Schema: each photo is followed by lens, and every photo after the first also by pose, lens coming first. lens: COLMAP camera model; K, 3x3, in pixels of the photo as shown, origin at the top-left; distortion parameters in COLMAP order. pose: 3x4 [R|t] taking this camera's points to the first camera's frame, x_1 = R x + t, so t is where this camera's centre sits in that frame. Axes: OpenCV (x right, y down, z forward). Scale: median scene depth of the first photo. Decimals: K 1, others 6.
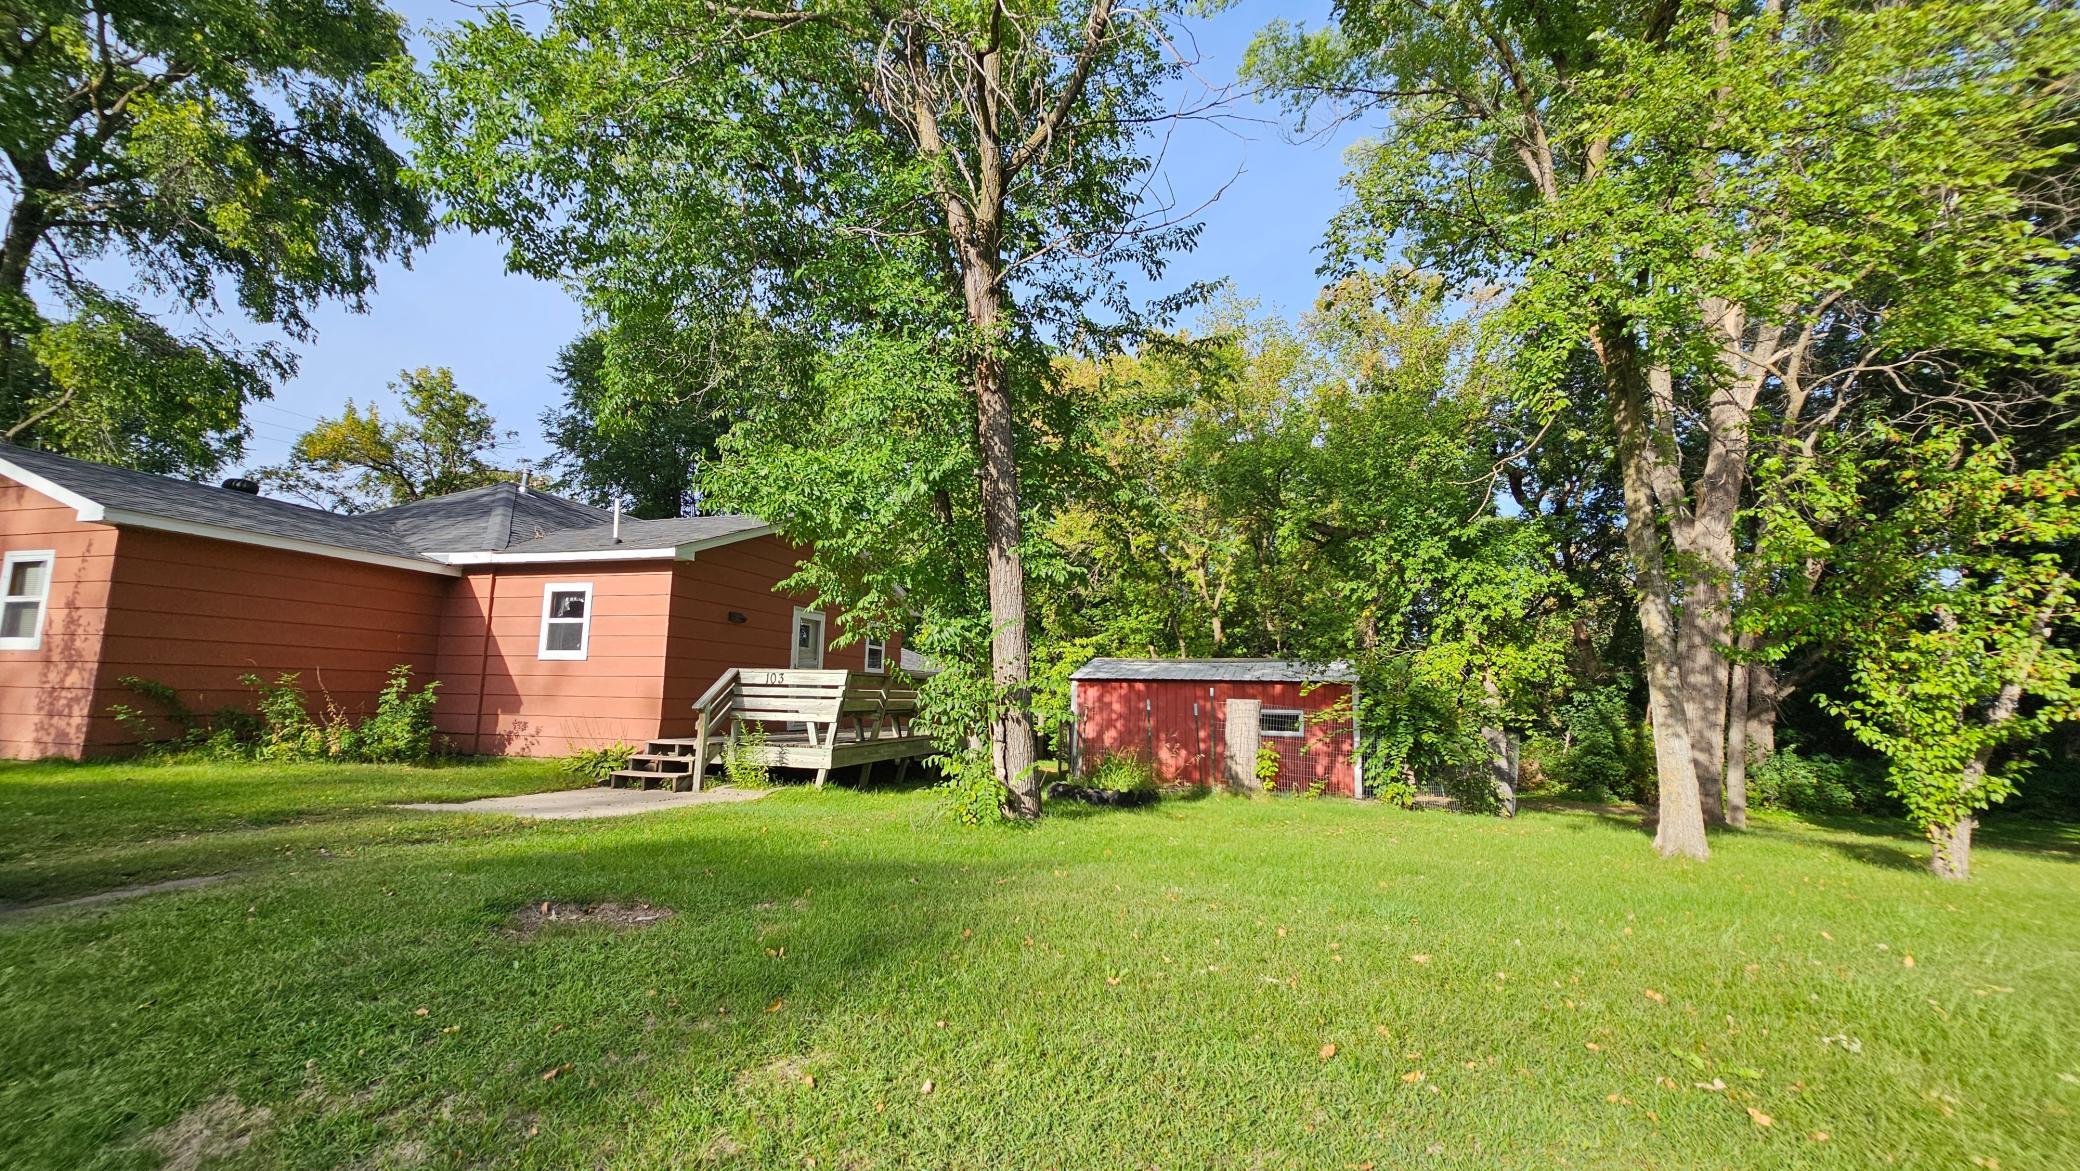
lens RADIAL K [[845.6, 0, 1042.8], [0, 845.6, 585.8], [0, 0, 1]] dist [-0.000650, 0.000200]
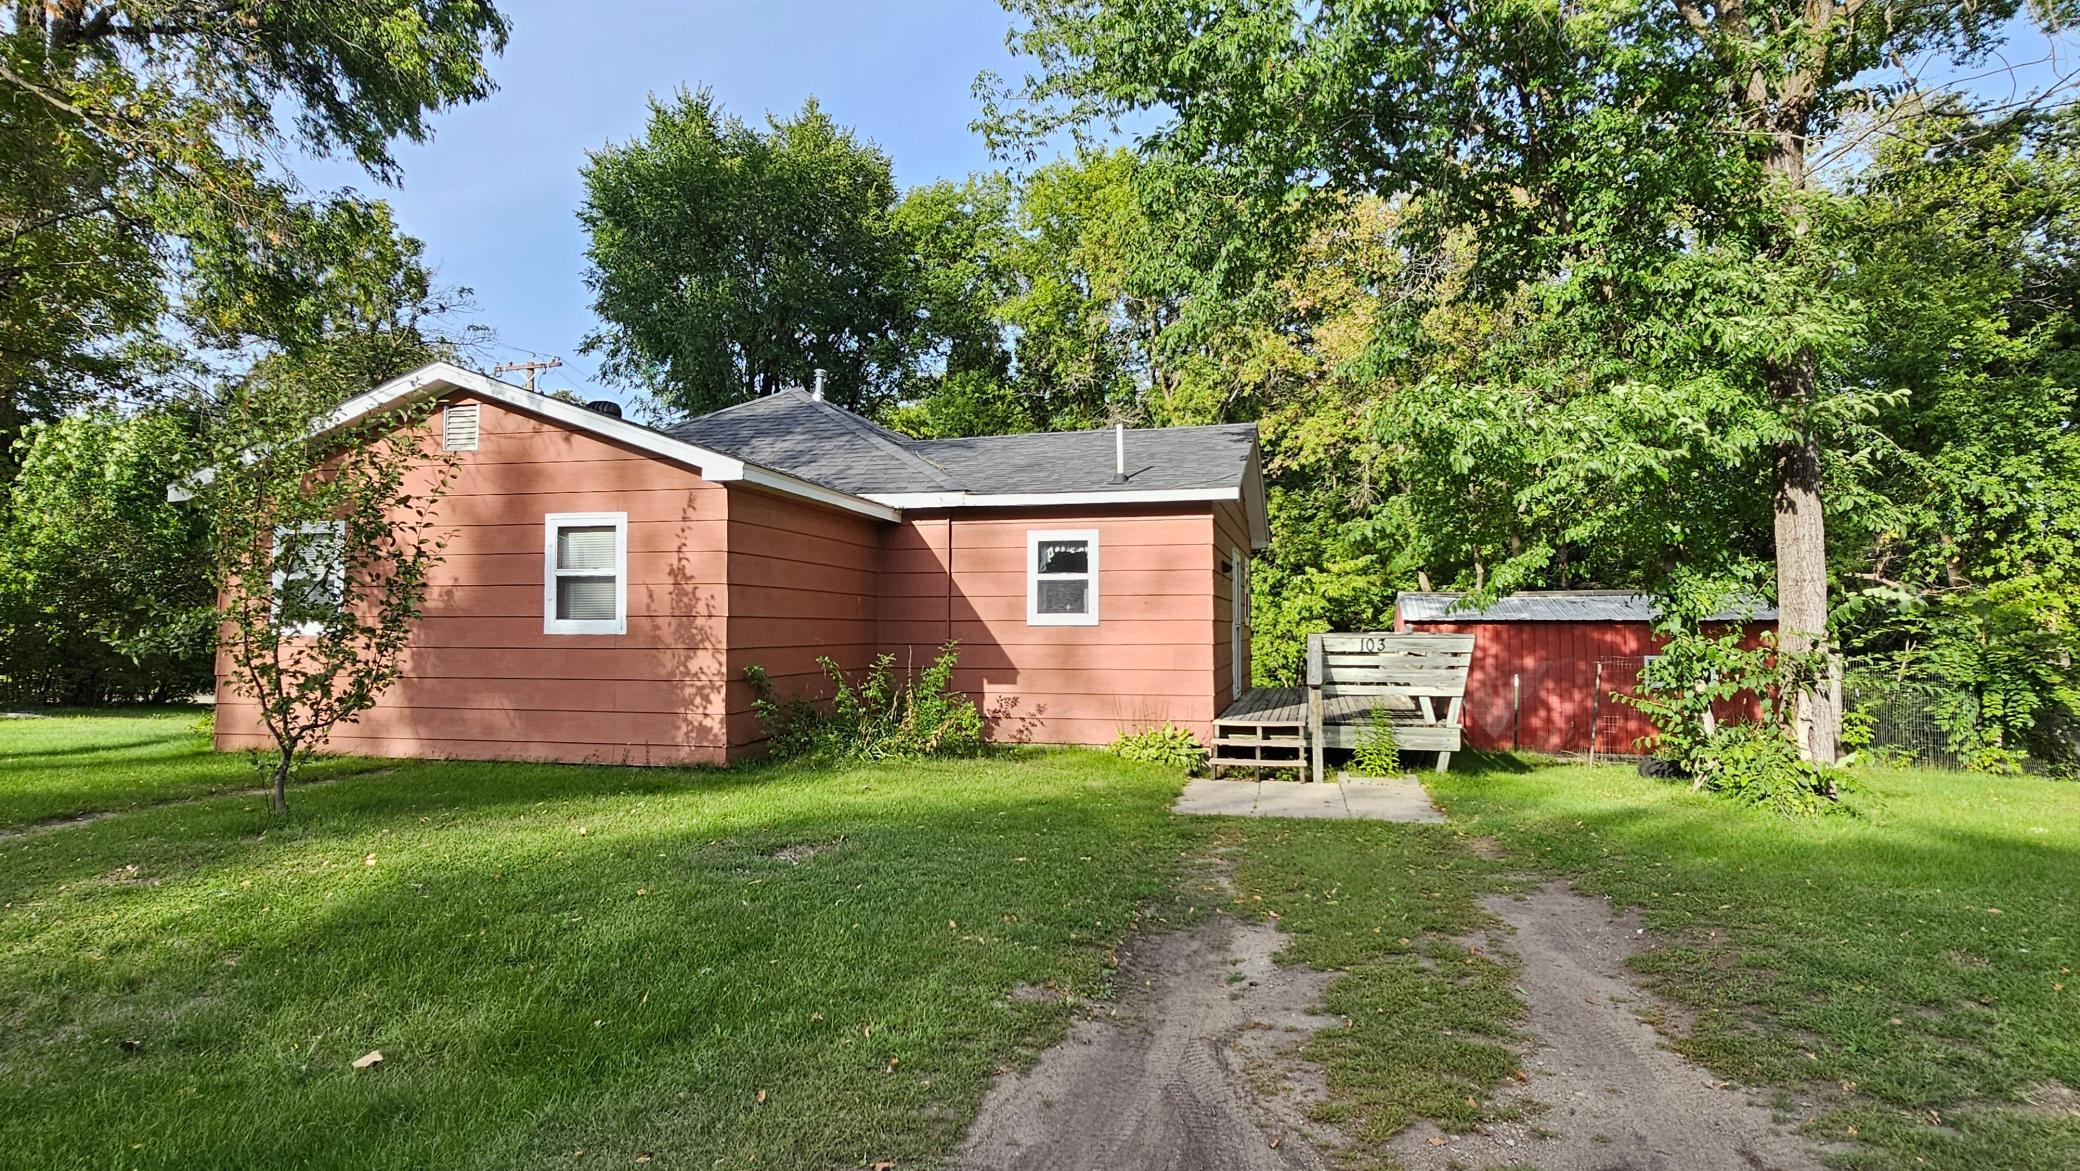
lens RADIAL K [[1185.3, 0, 1034.8], [0, 1185.3, 584.7], [0, 0, 1]] dist [-0.000114, -0.003671]
pose [[0.998921, -0.016144, 0.043549, -0.644671], [0.012264, 0.996049, 0.087950, -0.050791], [-0.044796, -0.087321, 0.995172, -0.122861]]
